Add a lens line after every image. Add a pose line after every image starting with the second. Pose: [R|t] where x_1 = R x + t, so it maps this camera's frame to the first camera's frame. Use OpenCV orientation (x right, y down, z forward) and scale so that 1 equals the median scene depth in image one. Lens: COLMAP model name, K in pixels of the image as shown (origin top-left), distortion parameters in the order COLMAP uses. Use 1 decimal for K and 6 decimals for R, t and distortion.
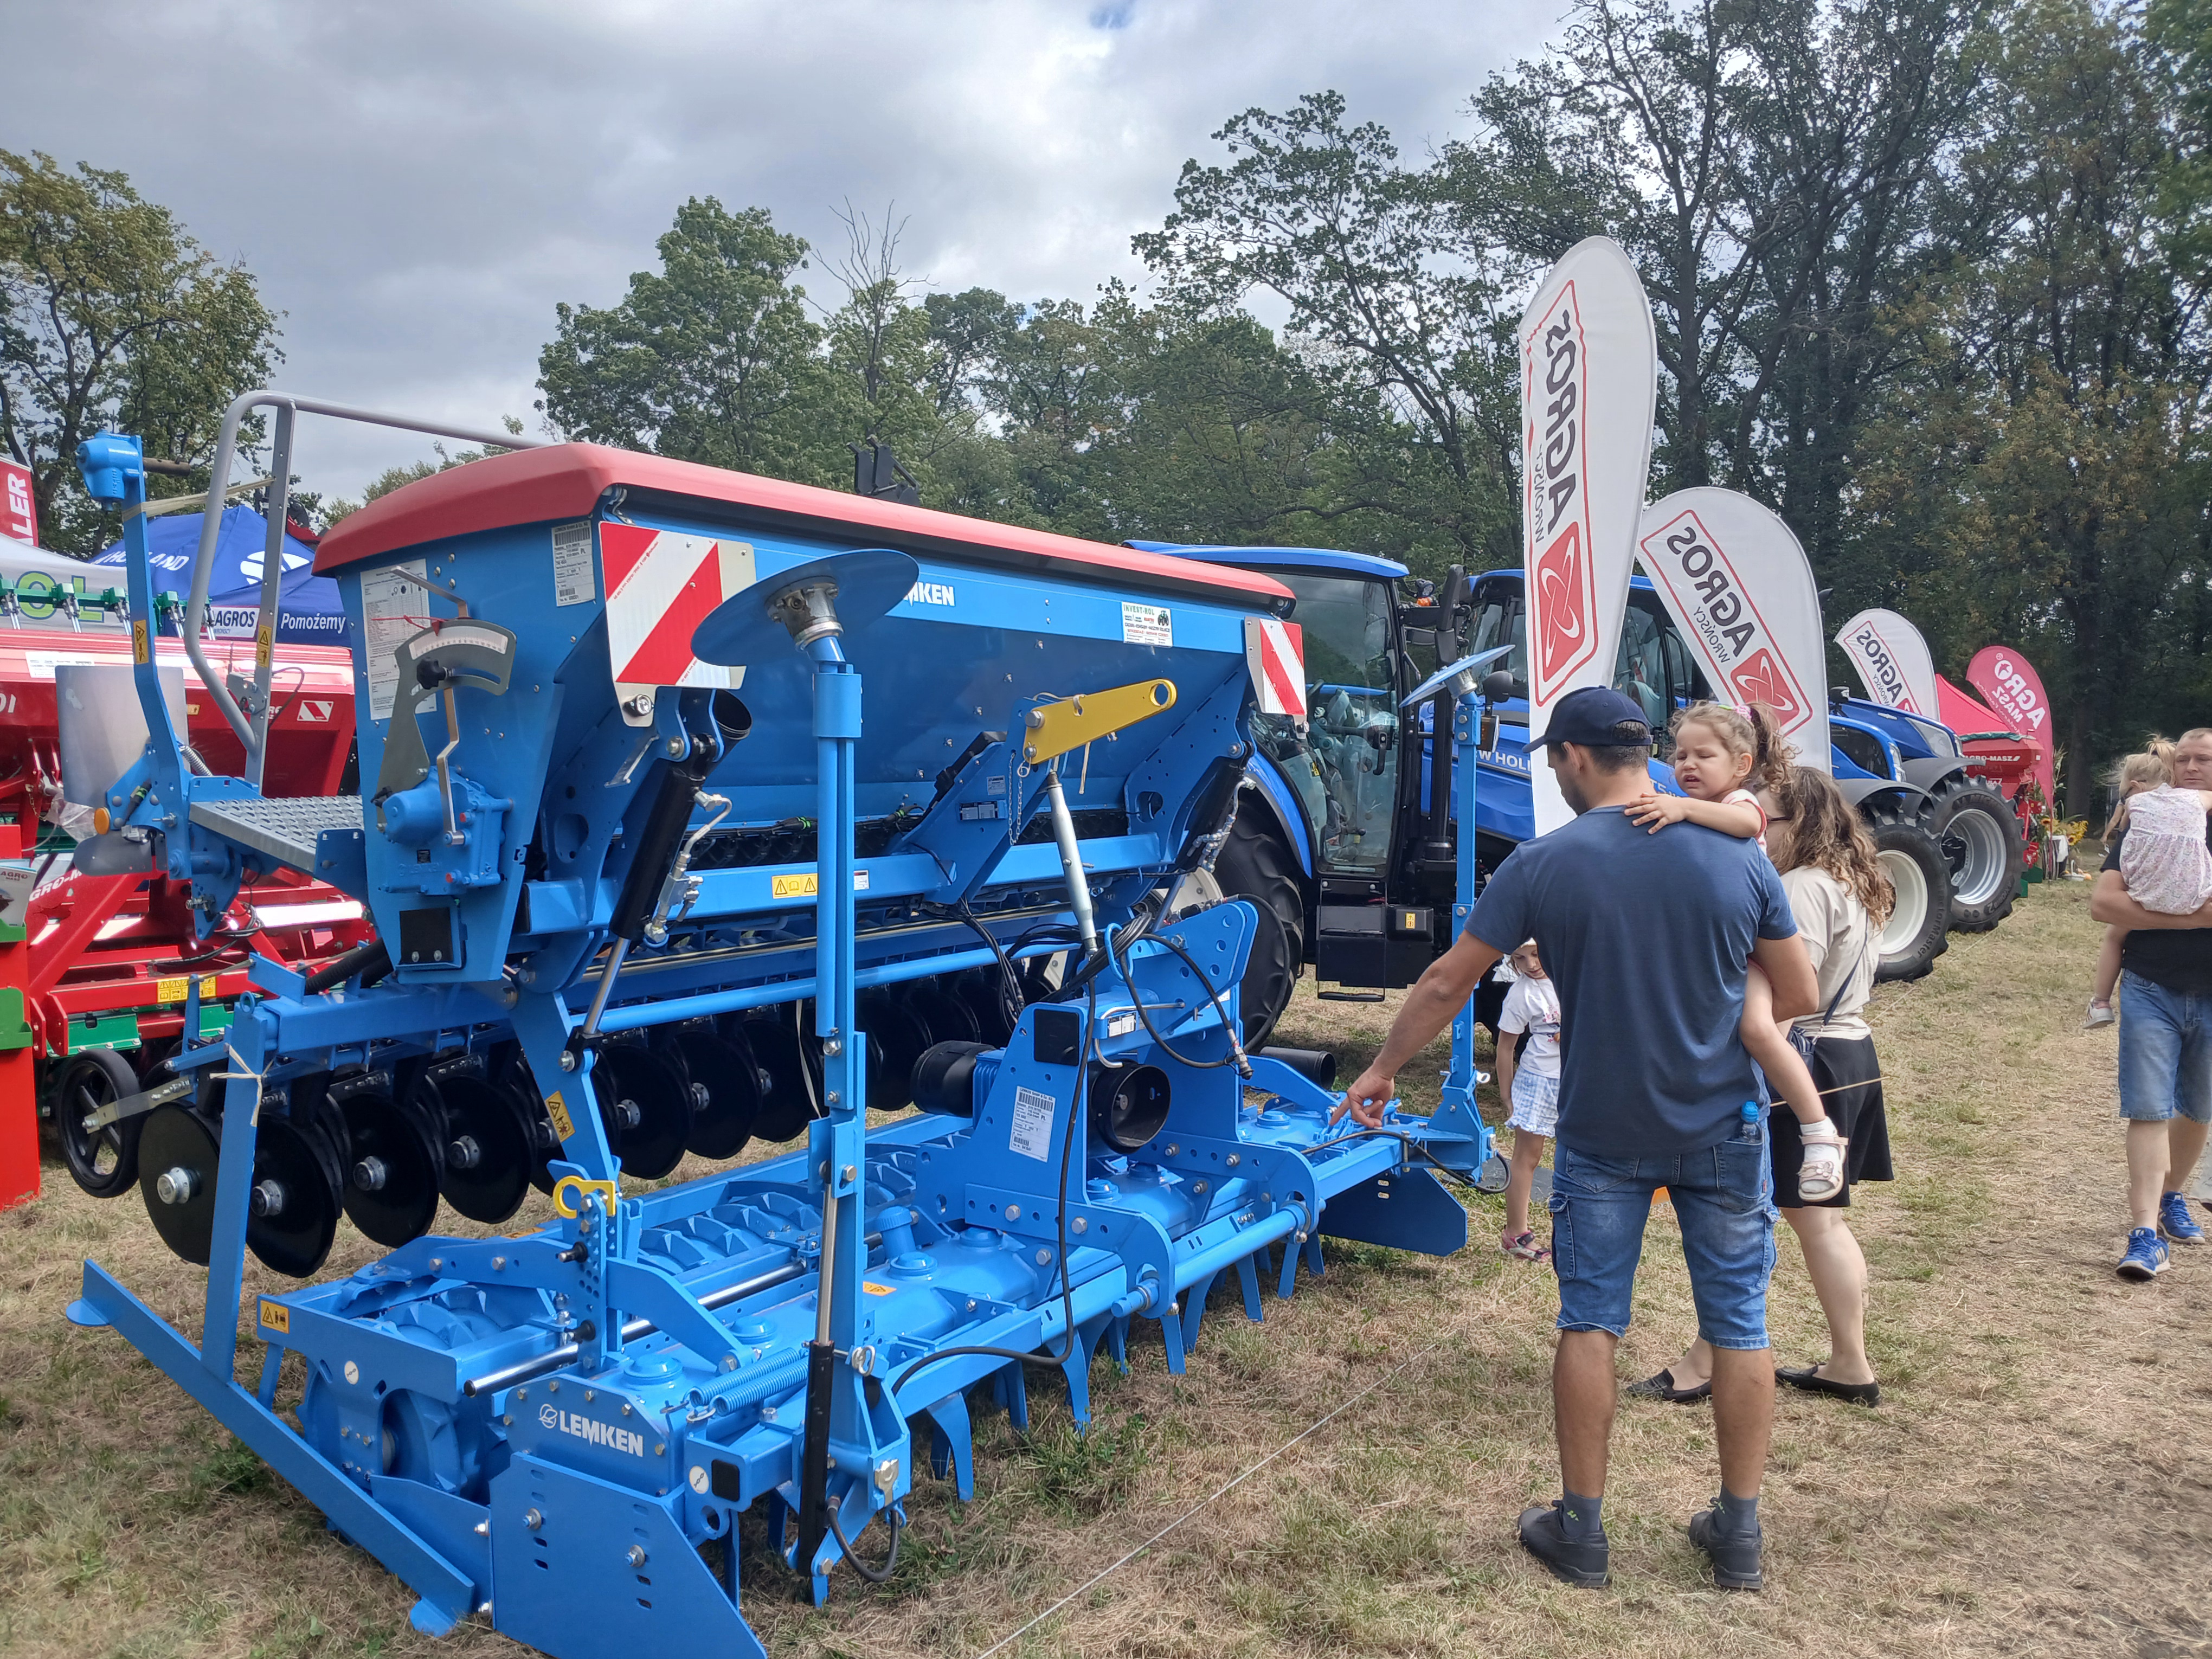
lens RADIAL K [[1654.7, 0, 1106.0], [0, 1654.7, 829.5], [0, 0, 1]] dist [0.042322, -0.115093]
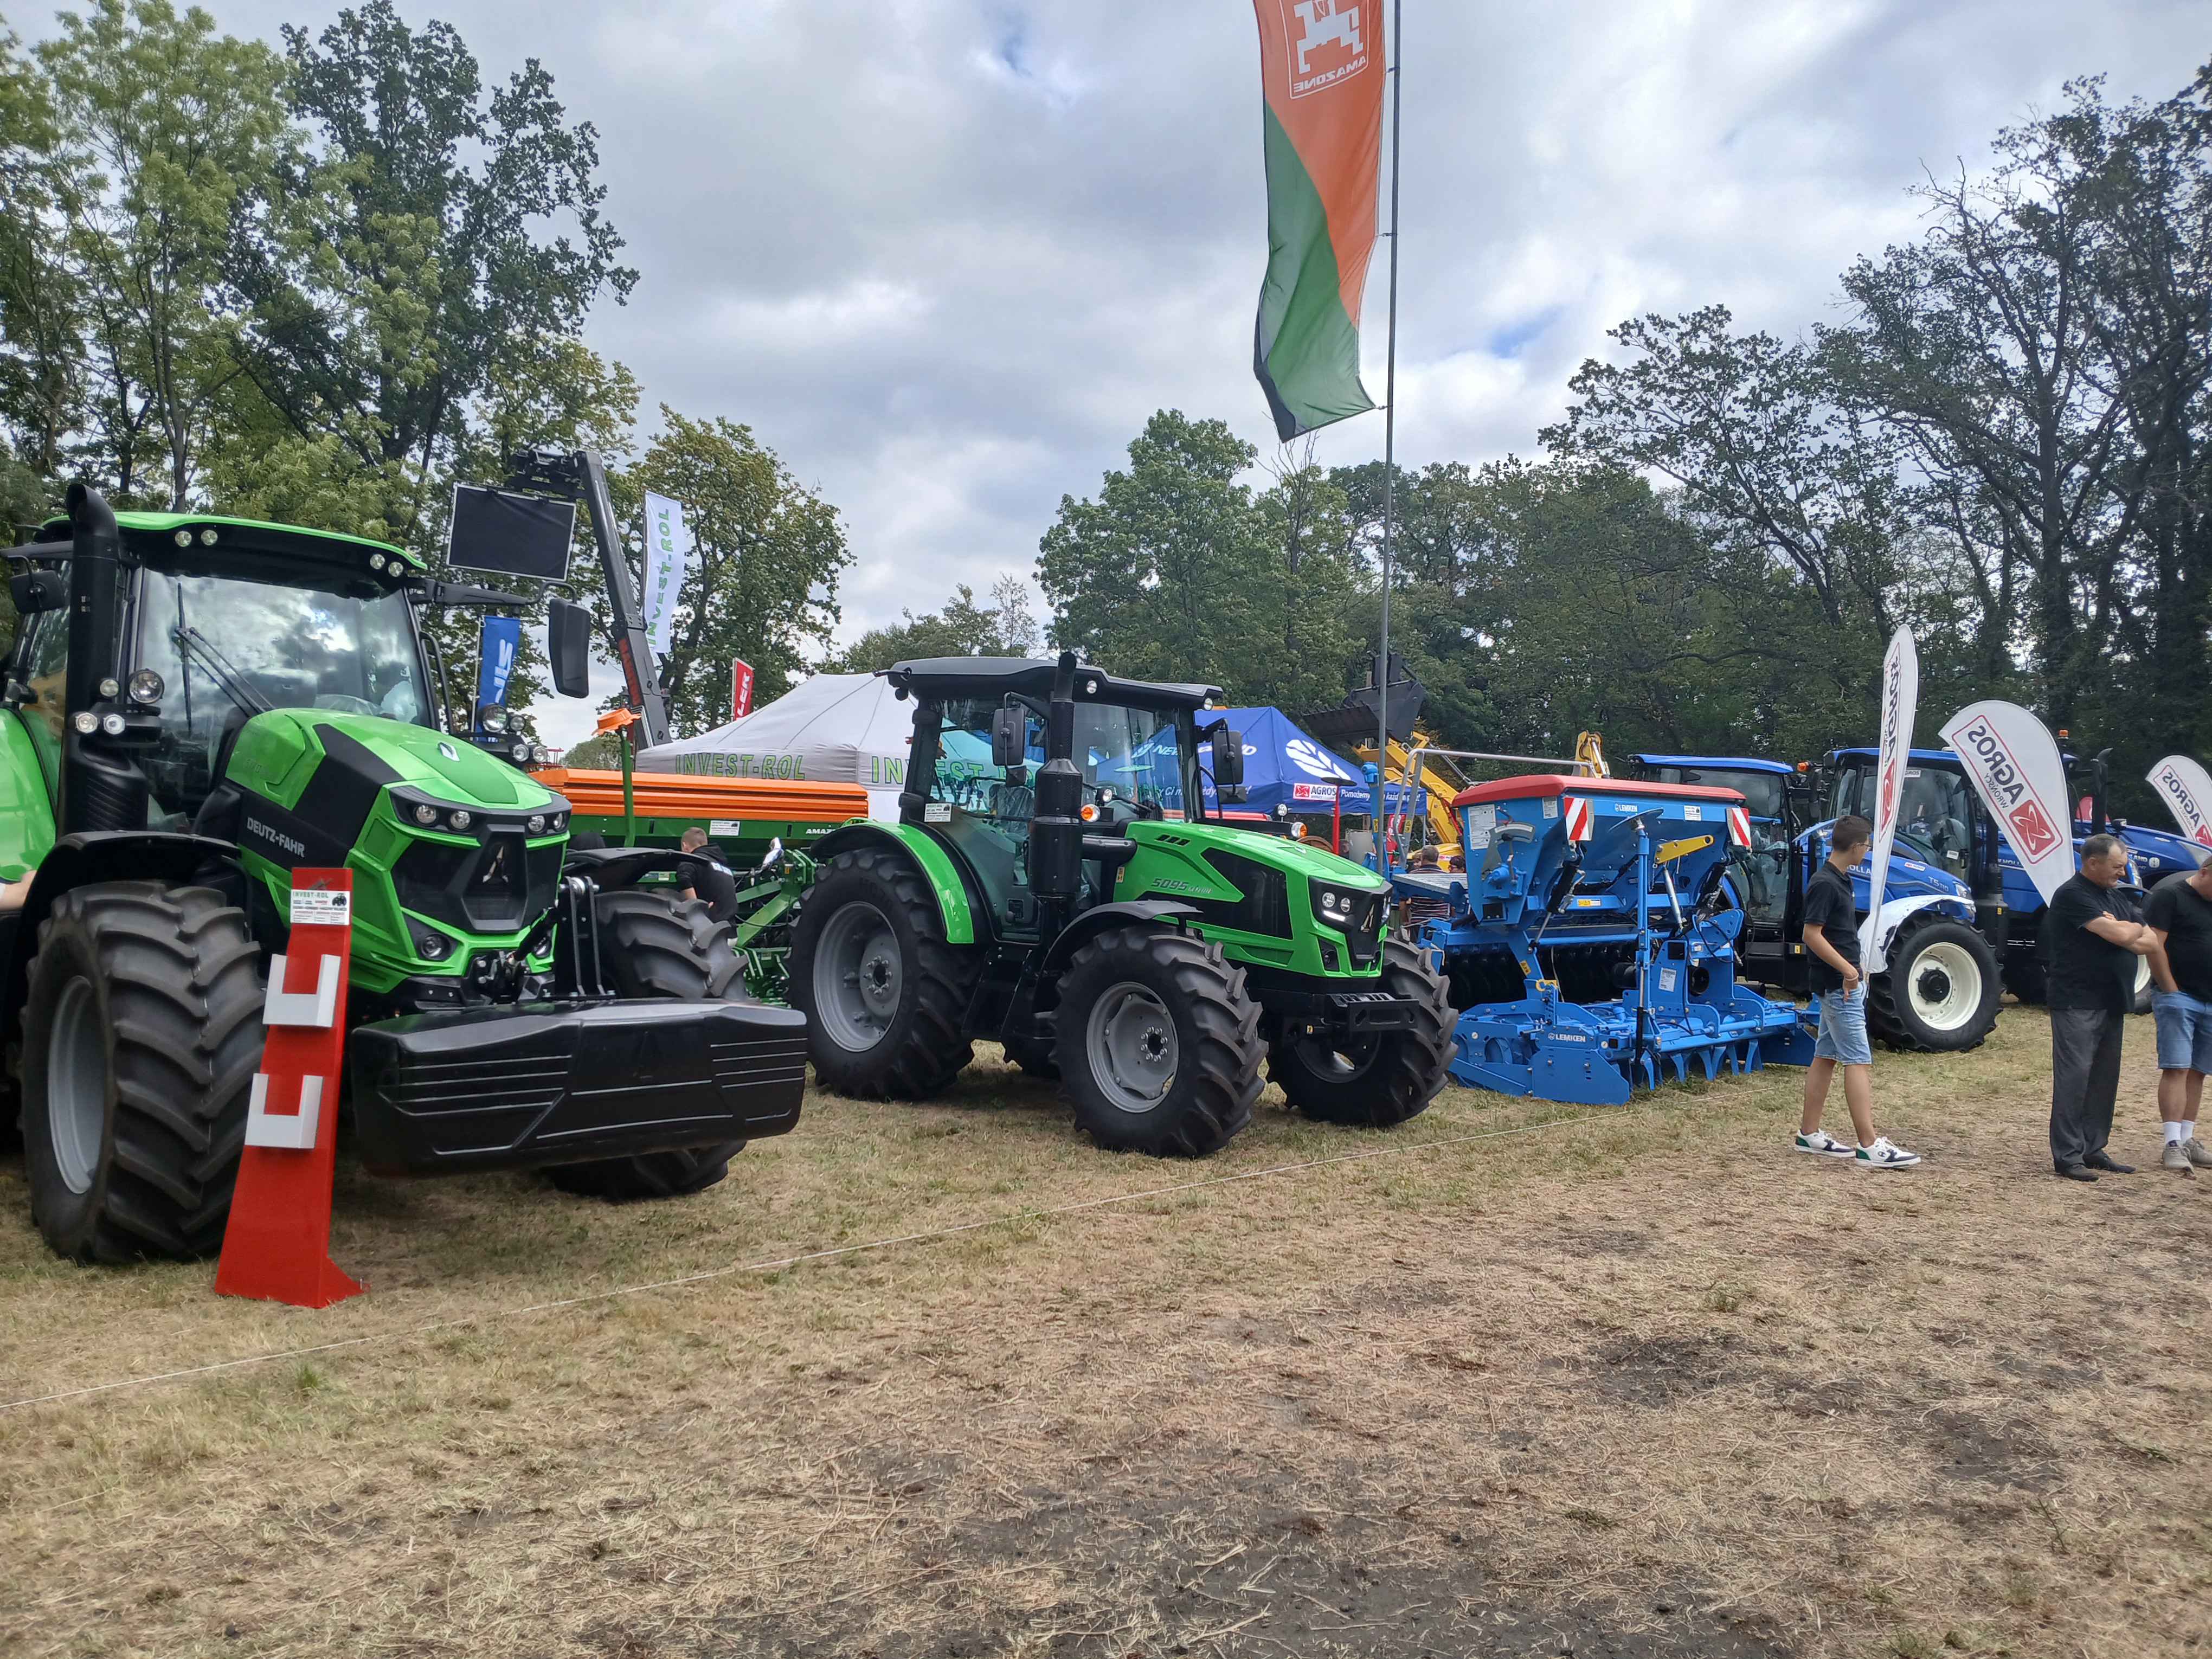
lens RADIAL K [[1654.7, 0, 1106.0], [0, 1654.7, 829.5], [0, 0, 1]] dist [0.042322, -0.115093]
pose [[0.977835, -0.005004, -0.209316, -0.037318], [-0.010349, 0.997337, -0.072189, 0.011873], [0.209120, 0.072755, 0.975180, -0.200578]]
